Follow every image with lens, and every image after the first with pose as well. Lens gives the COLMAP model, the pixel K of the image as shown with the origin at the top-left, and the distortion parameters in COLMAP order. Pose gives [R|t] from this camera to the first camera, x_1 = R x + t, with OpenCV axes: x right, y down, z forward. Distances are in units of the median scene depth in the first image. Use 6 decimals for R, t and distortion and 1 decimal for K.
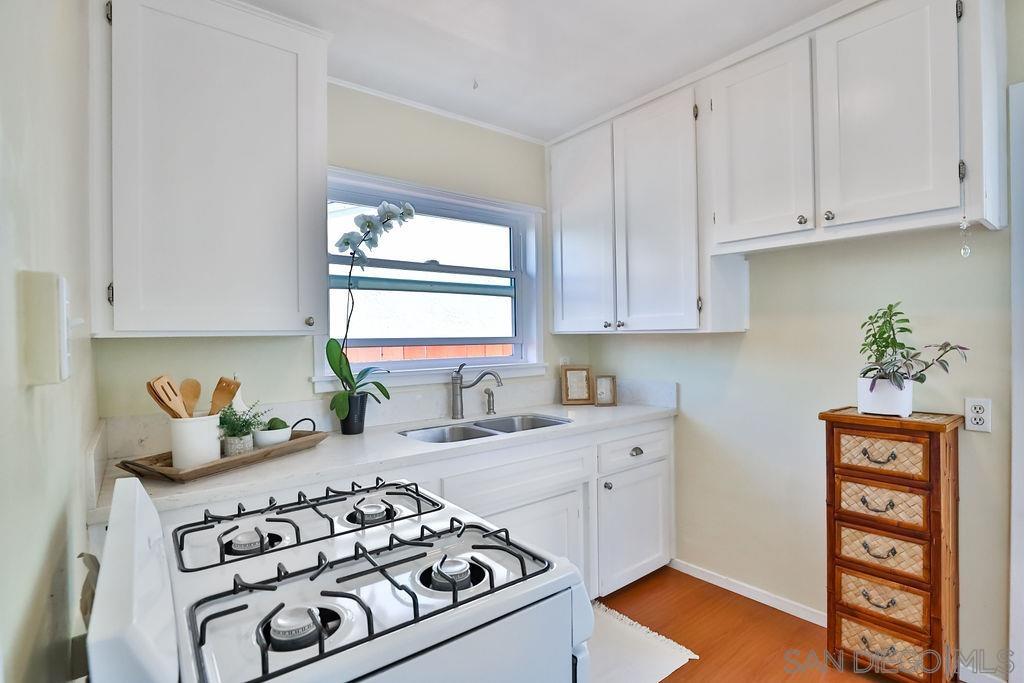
lens RADIAL K [[493.0, 0, 514.6], [0, 493.0, 340.2], [0, 0, 1]] dist [-0.045886, 0.010302]
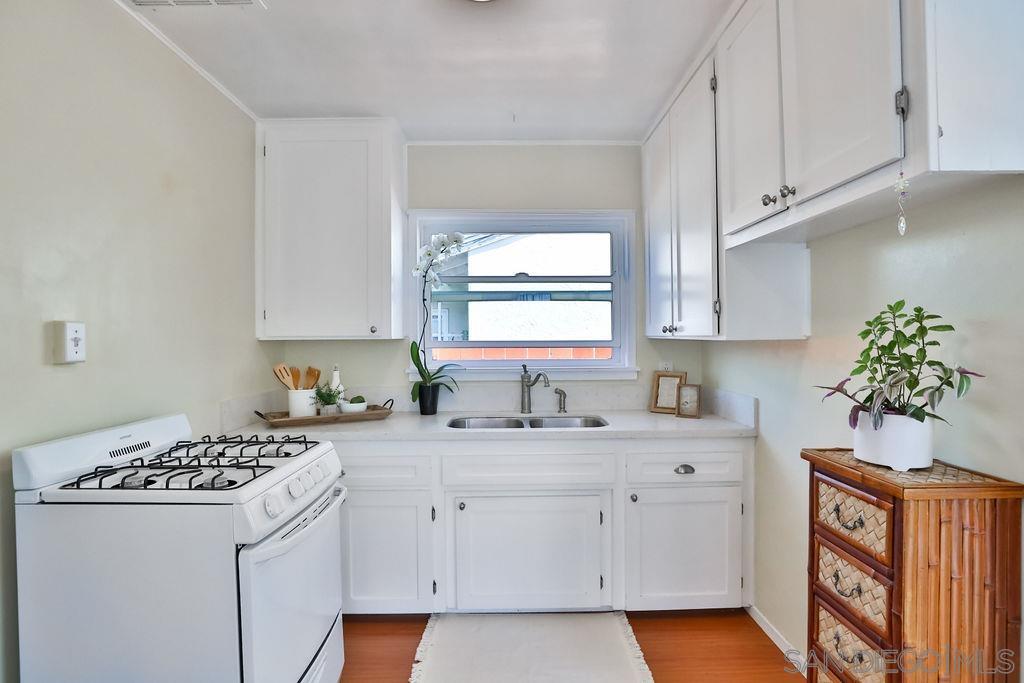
lens RADIAL K [[493.0, 0, 516.0], [0, 493.0, 340.2], [0, 0, 1]] dist [-0.045886, 0.010302]
pose [[0.791896, 0.013873, -0.610498, 0.581098], [-0.010027, 0.999903, 0.009716, -0.018843], [0.610573, -0.001572, 0.791958, 0.096745]]
